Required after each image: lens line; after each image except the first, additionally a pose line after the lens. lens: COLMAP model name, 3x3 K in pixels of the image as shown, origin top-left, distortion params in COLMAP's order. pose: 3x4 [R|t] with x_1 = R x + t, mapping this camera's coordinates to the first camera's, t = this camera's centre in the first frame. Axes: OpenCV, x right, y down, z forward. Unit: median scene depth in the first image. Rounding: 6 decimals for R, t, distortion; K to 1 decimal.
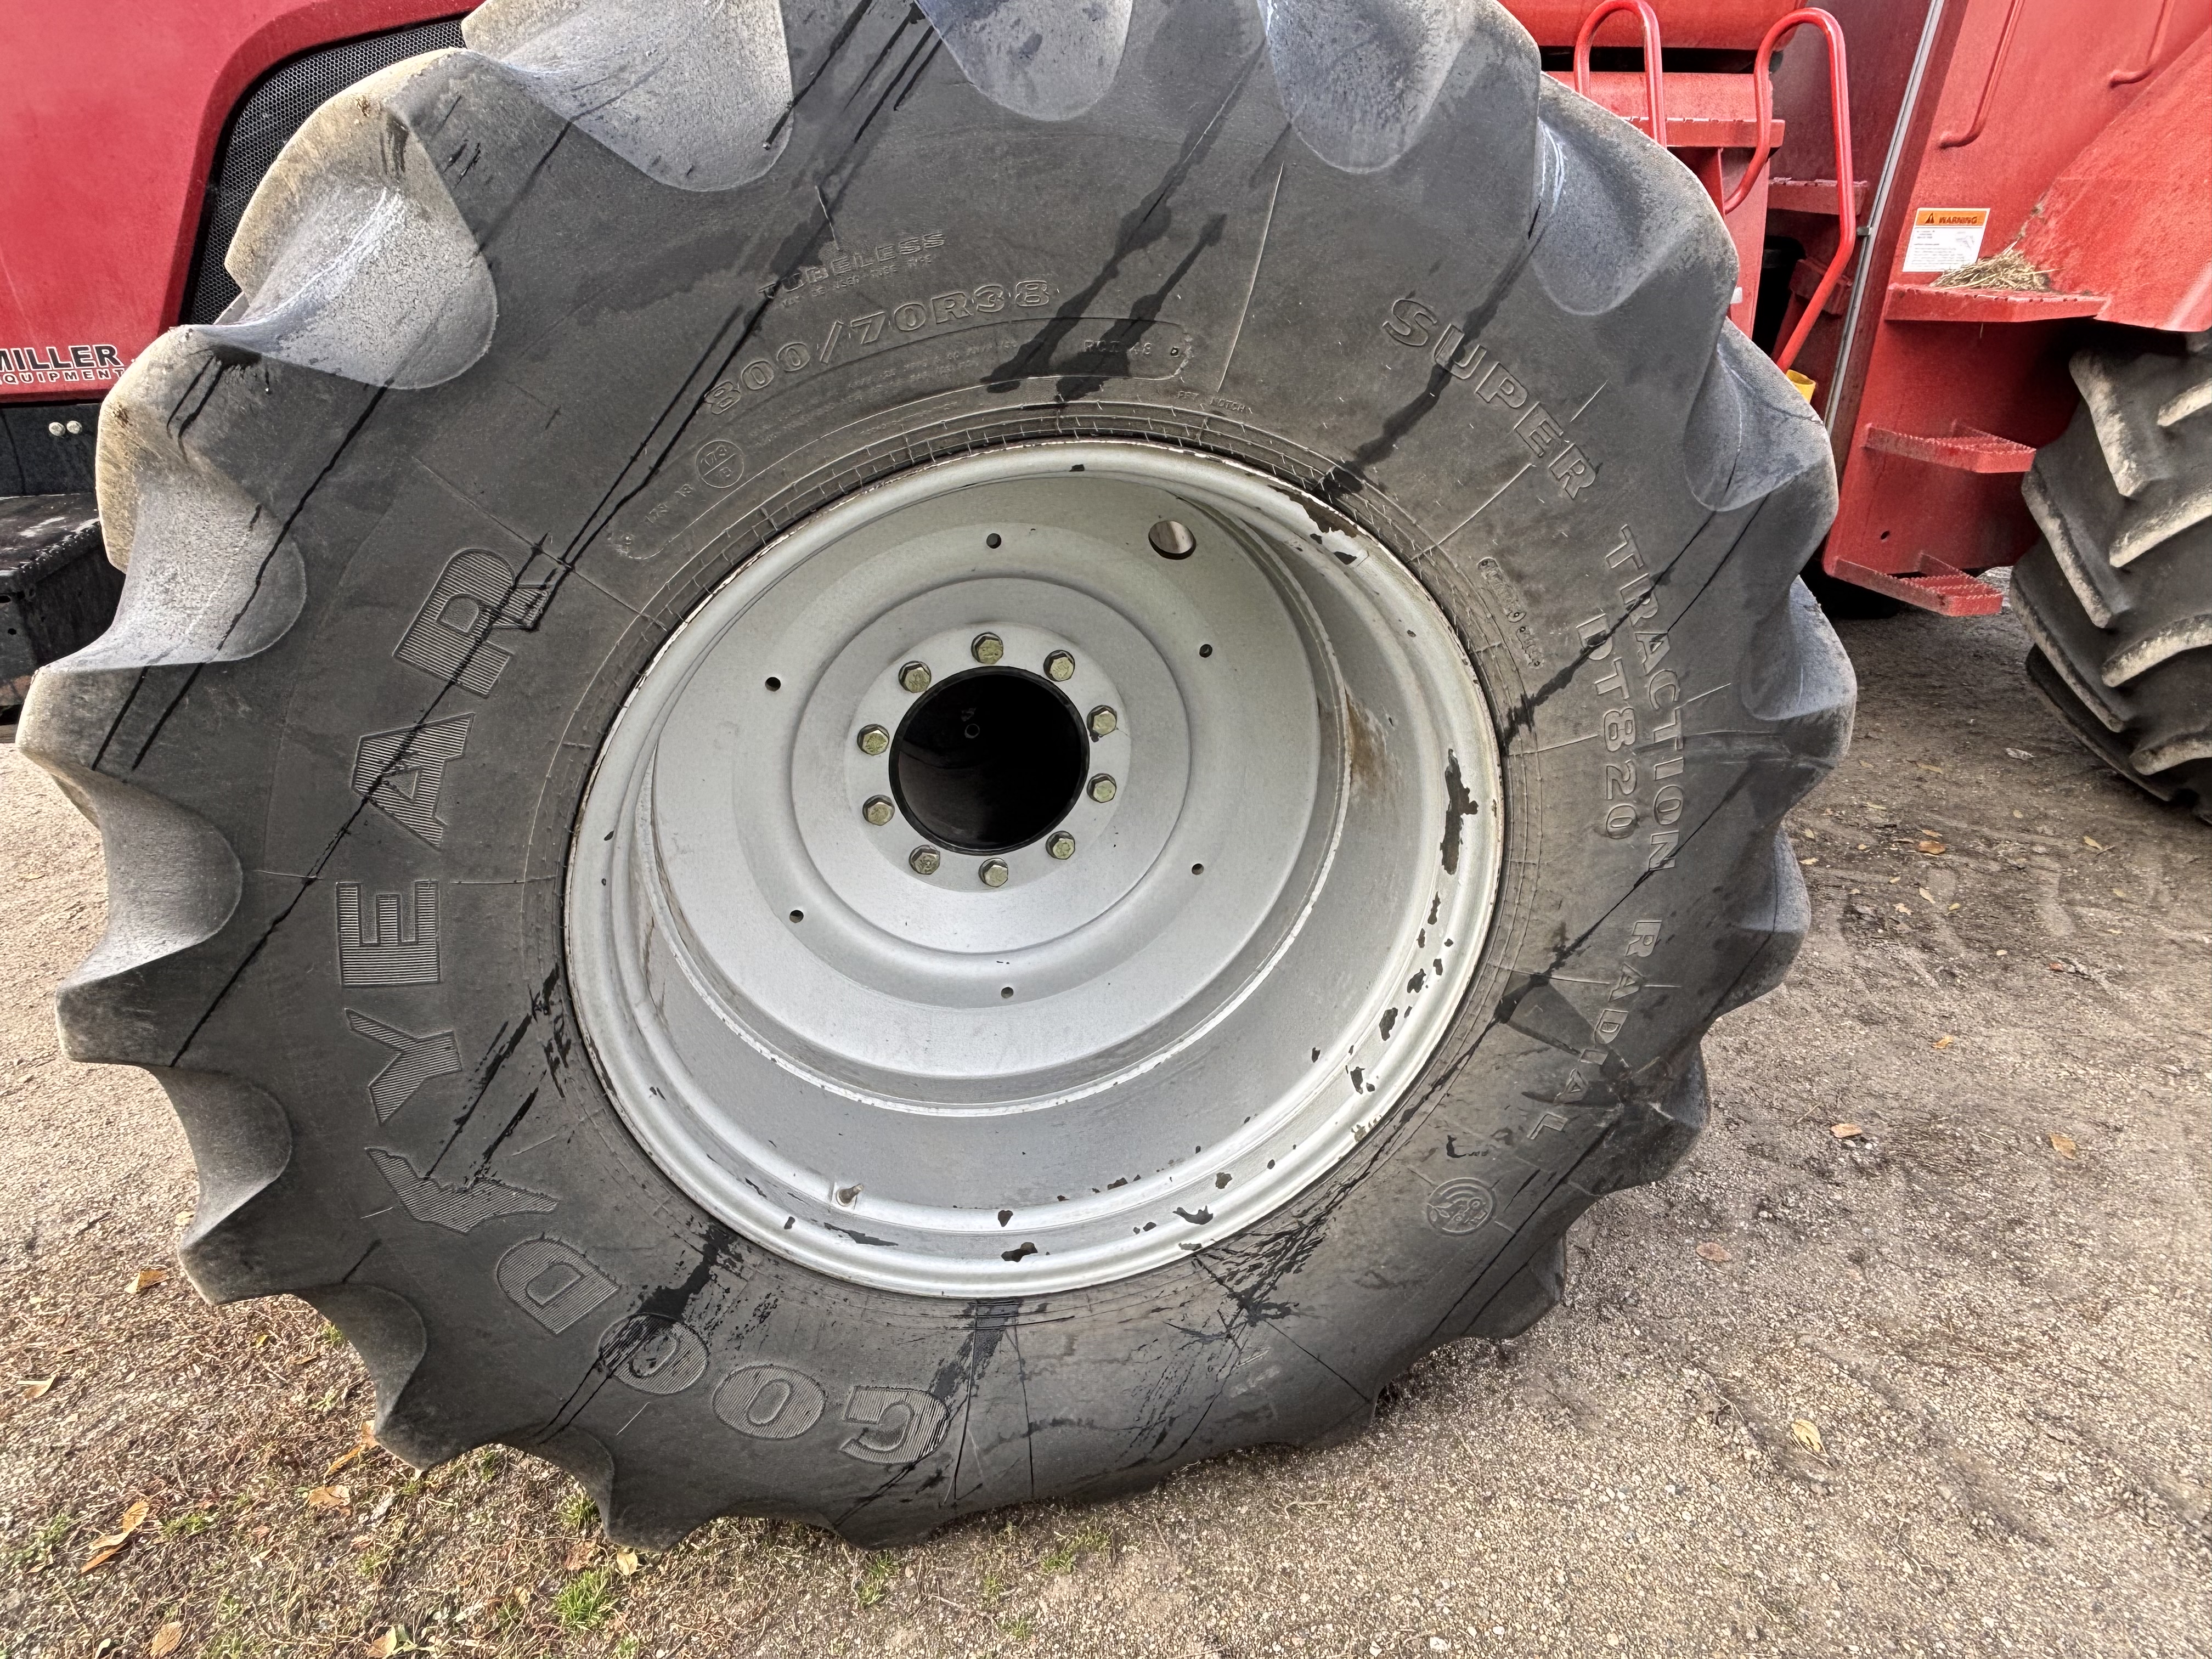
lens RADIAL K [[1386.6, 0, 1101.5], [0, 1386.6, 843.7], [0, 0, 1]] dist [-0.004605, -0.001090]
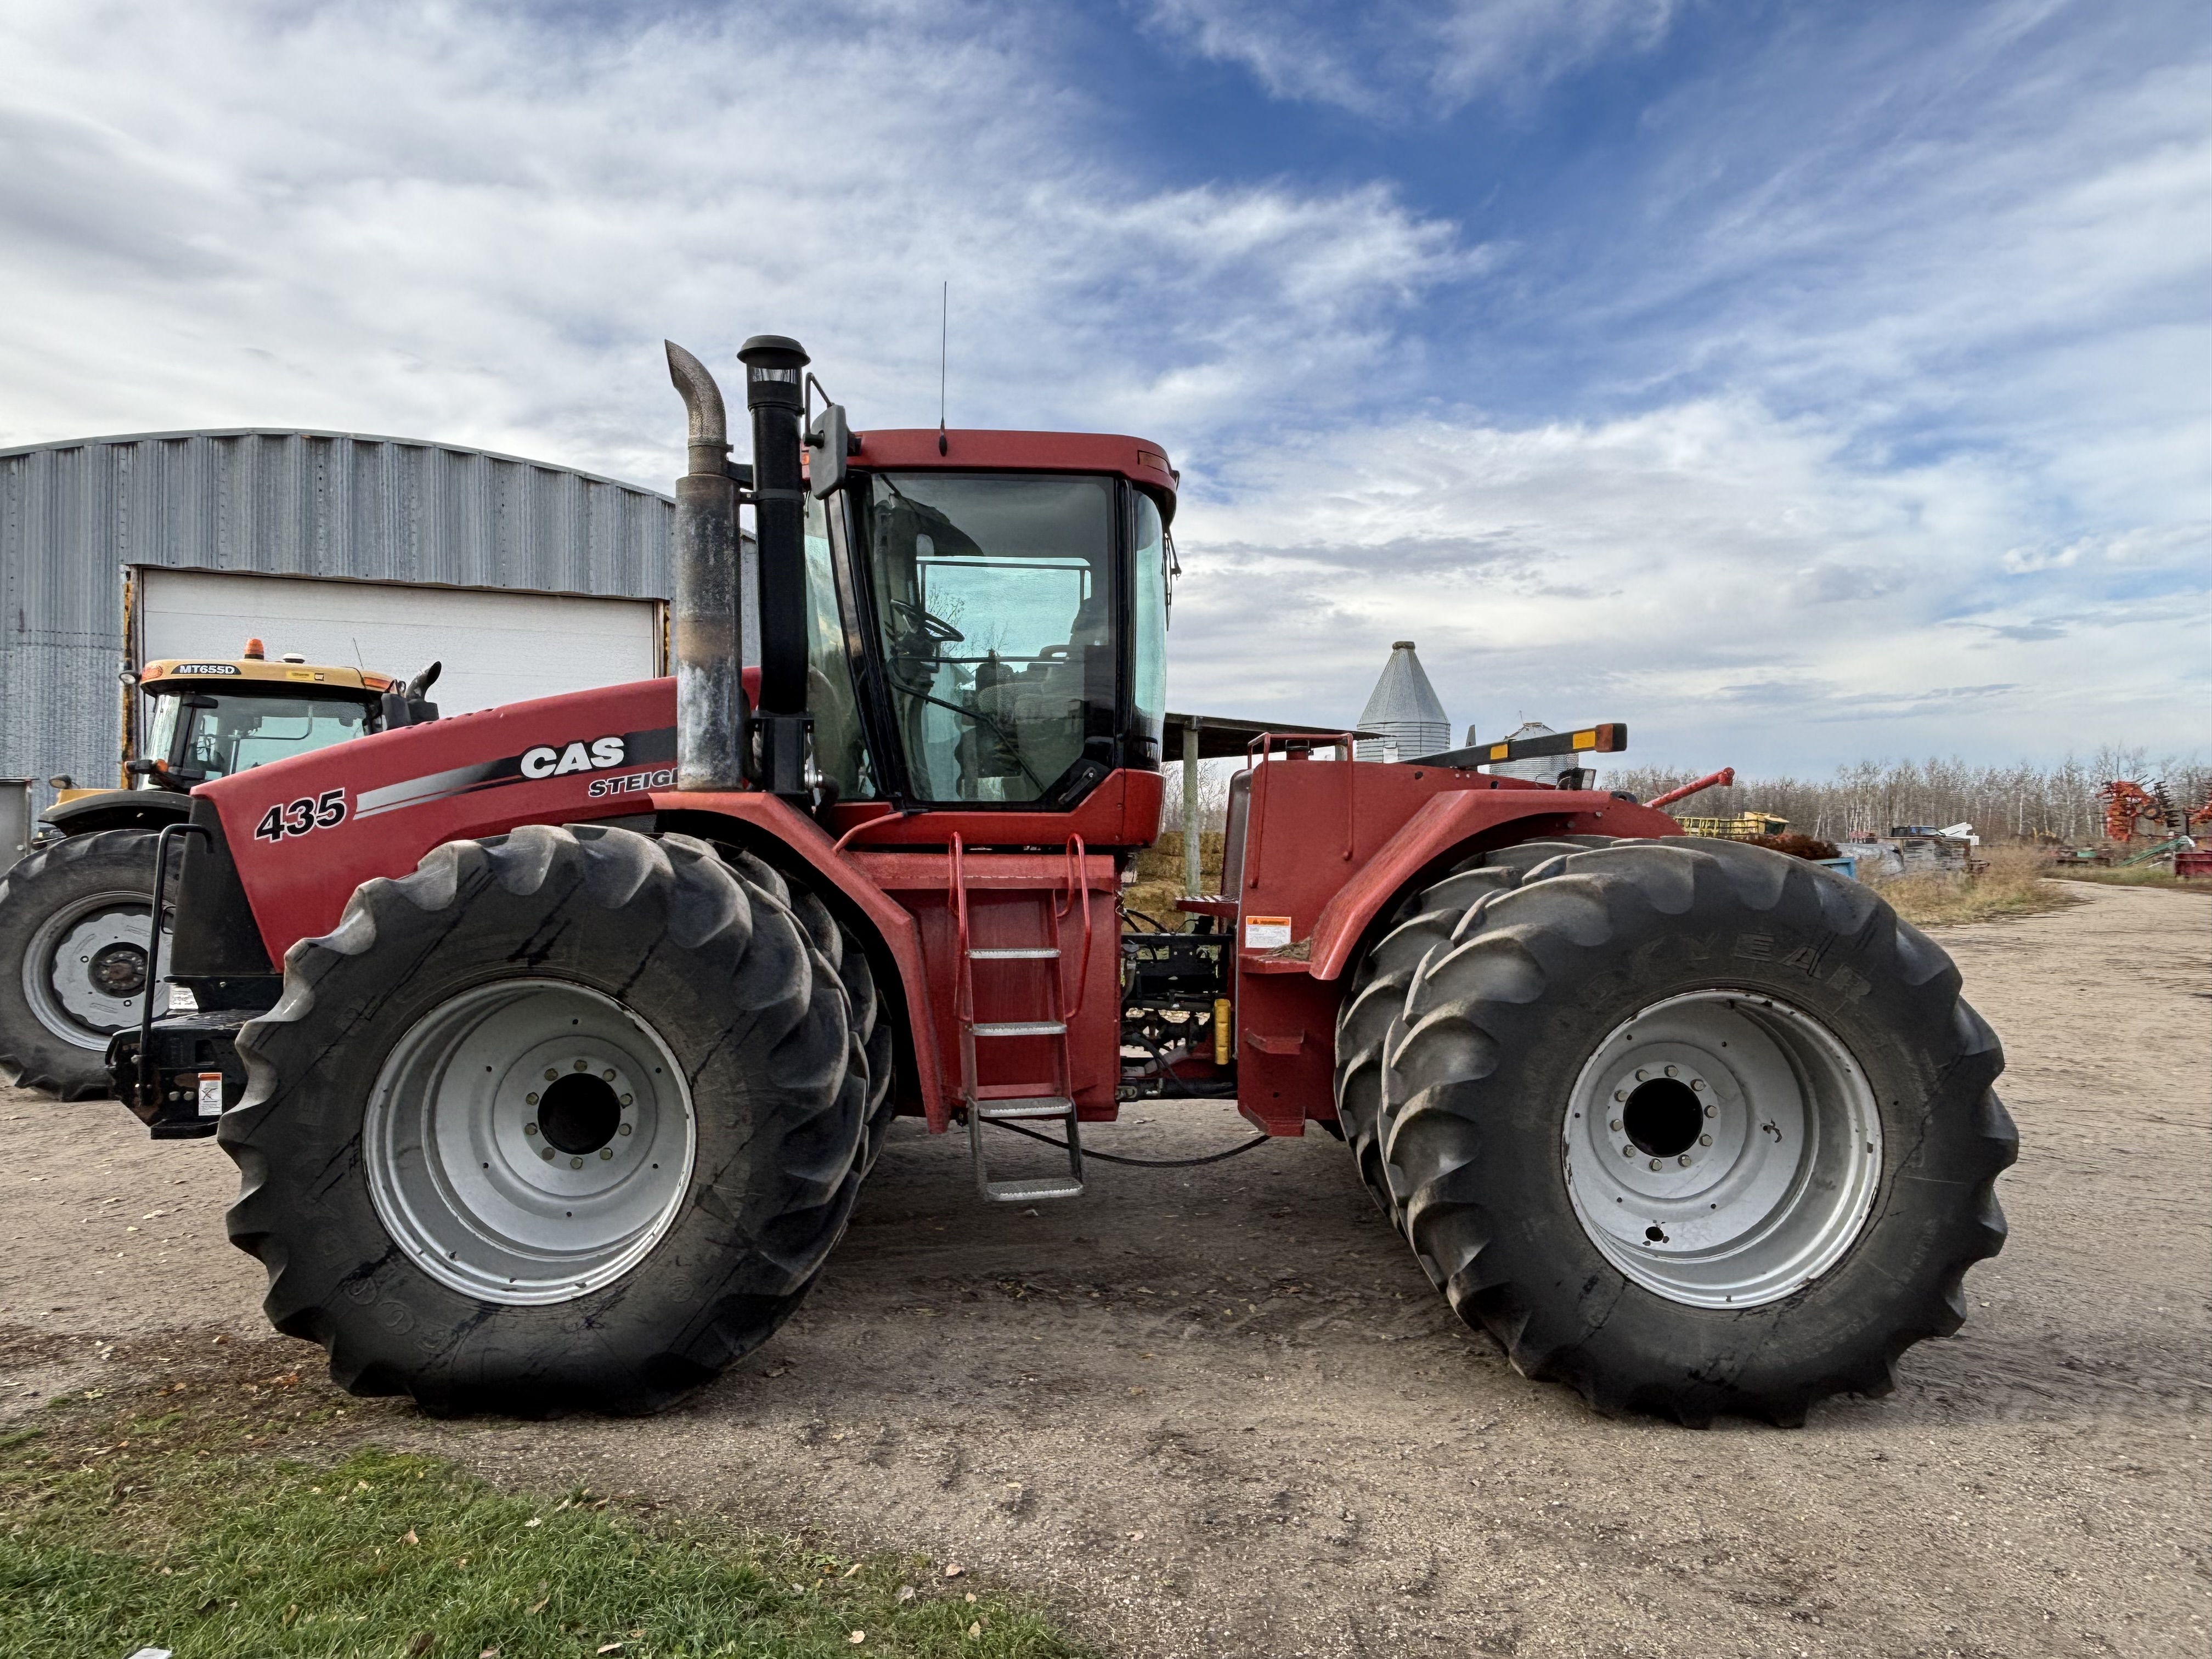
lens RADIAL K [[1401.3, 0, 1103.4], [0, 1401.3, 815.9], [0, 0, 1]] dist [-0.016472, 0.001179]
pose [[0.979964, 0.006101, -0.199082, 1.571960], [-0.098060, 0.884778, -0.455579, 0.608884], [0.173364, 0.465973, 0.867649, -1.492050]]
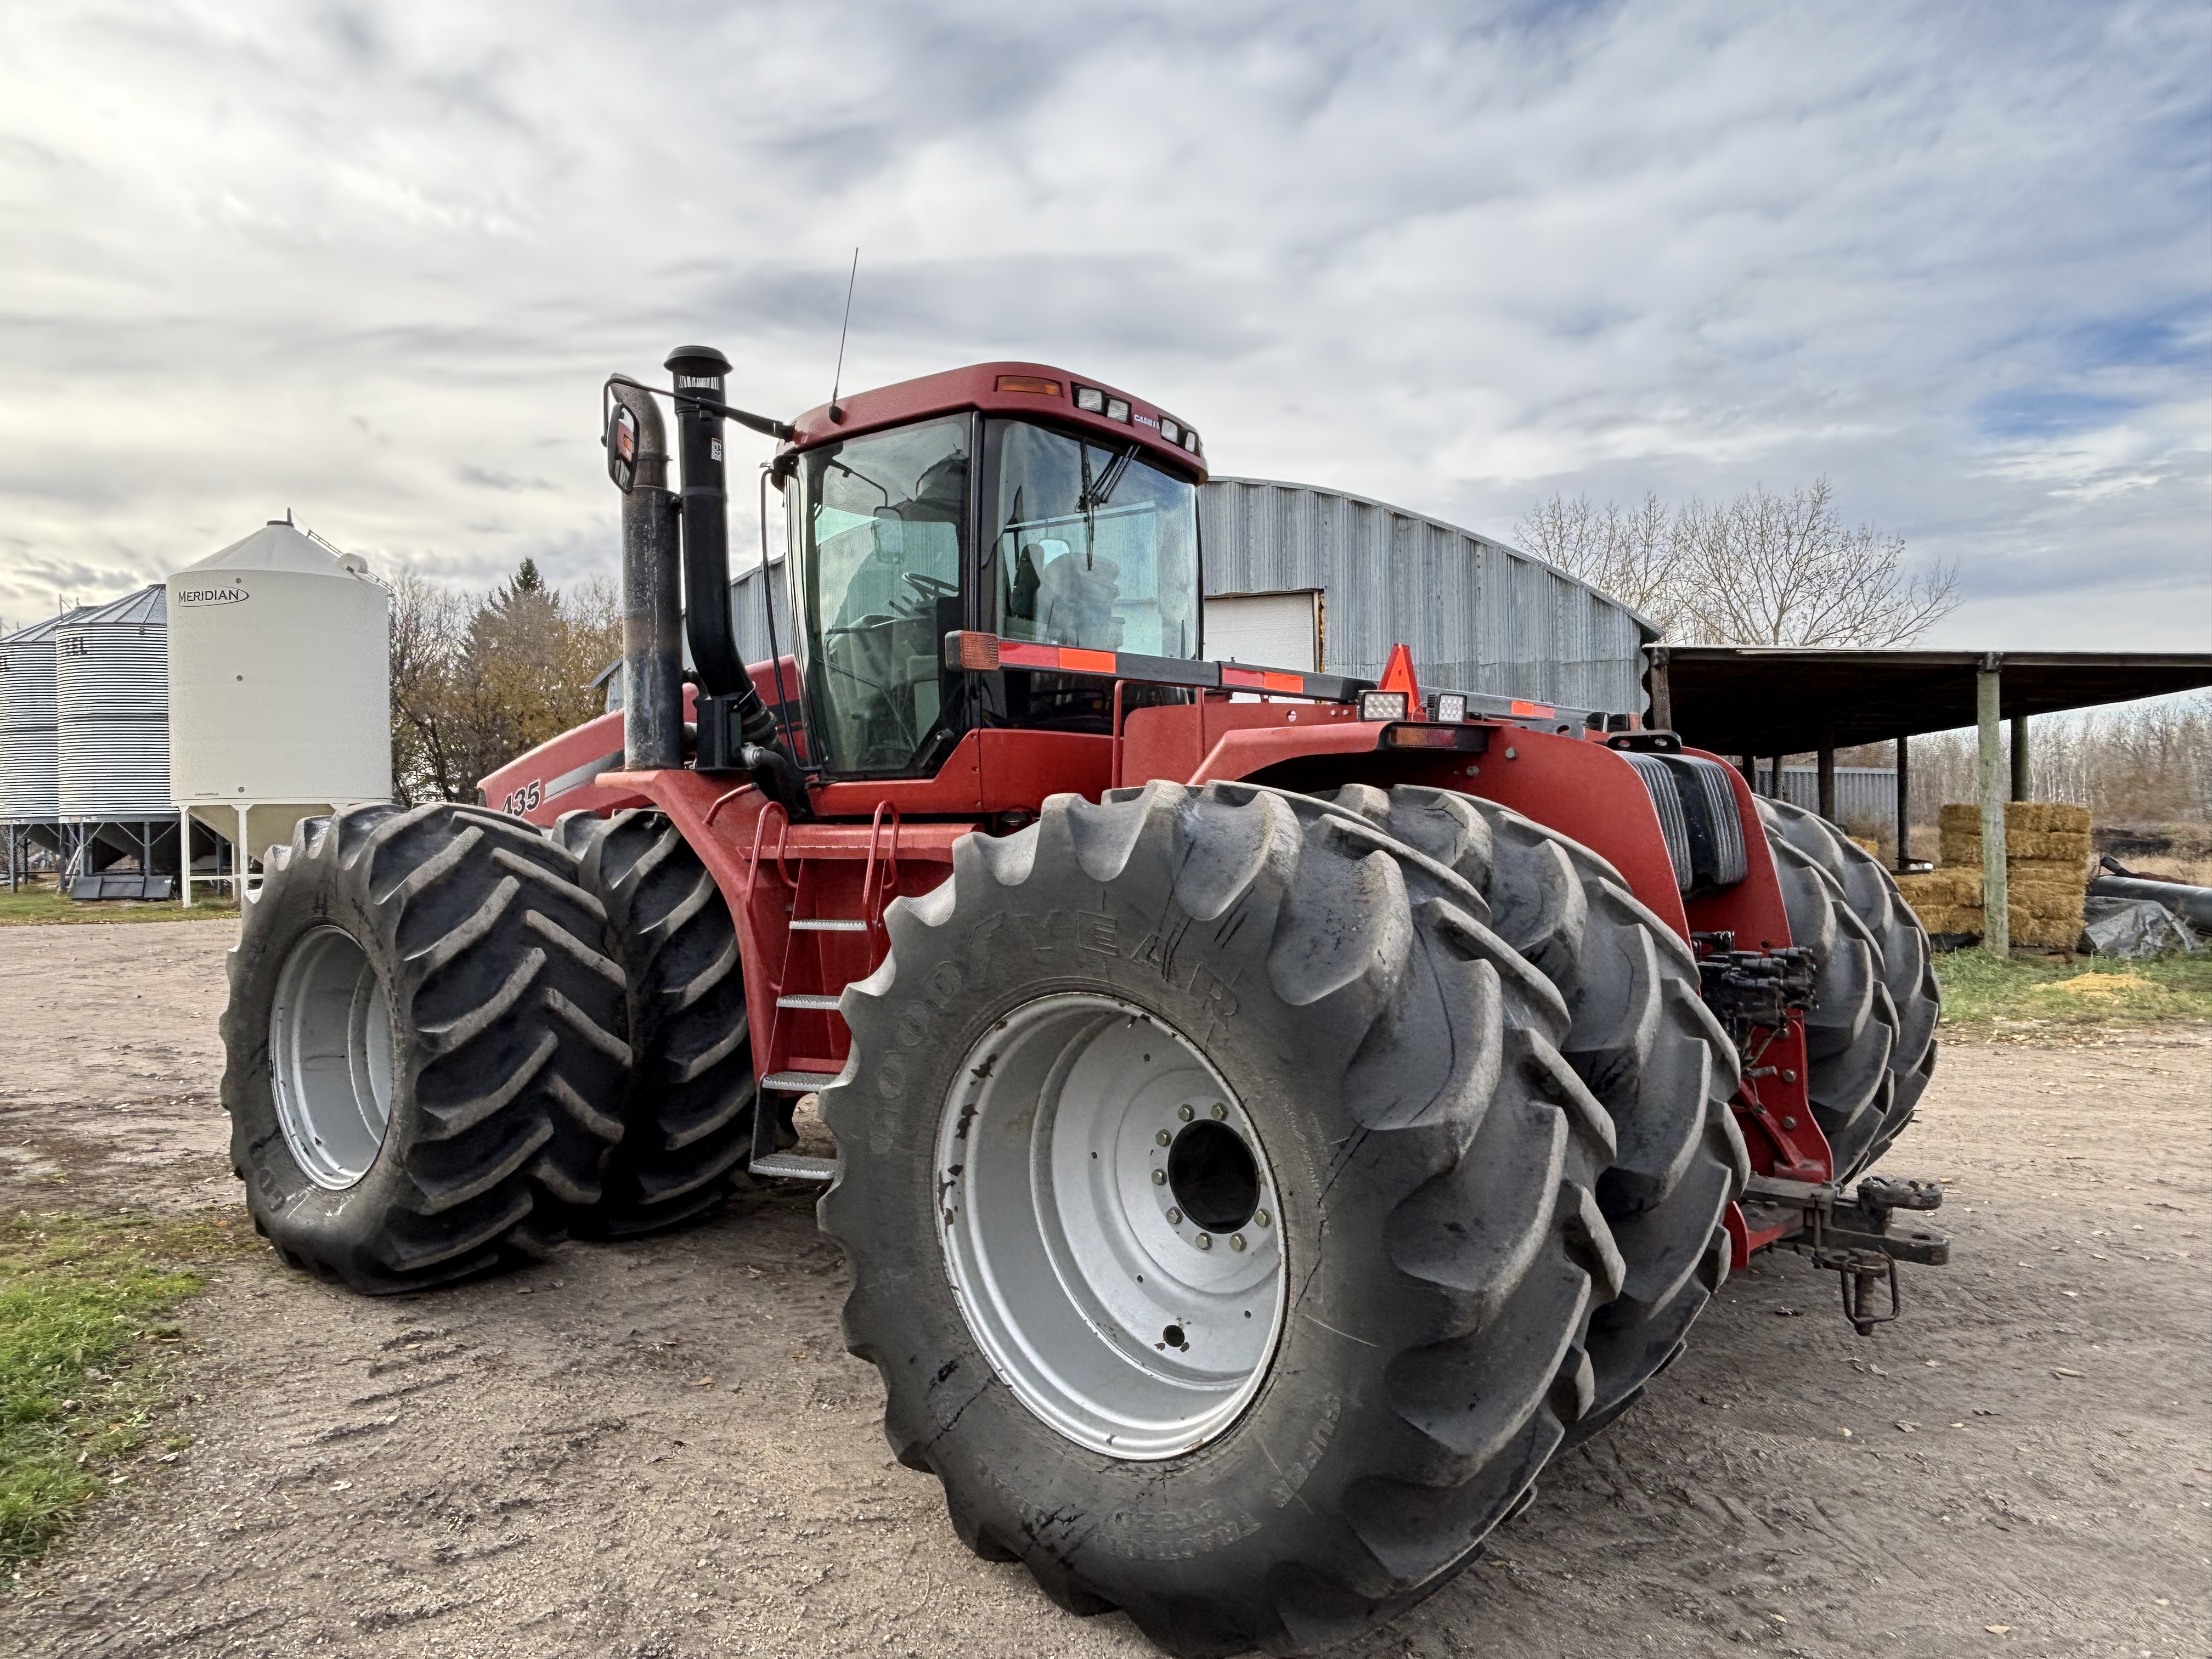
lens RADIAL K [[1407.6, 0, 1106.0], [0, 1407.6, 829.5], [0, 0, 1]] dist [-0.005110, 0.001743]
pose [[0.635347, -0.003490, -0.772219, 3.692459], [-0.341723, 0.895481, -0.285201, -0.107666], [0.692502, 0.445087, 0.567748, 0.057958]]
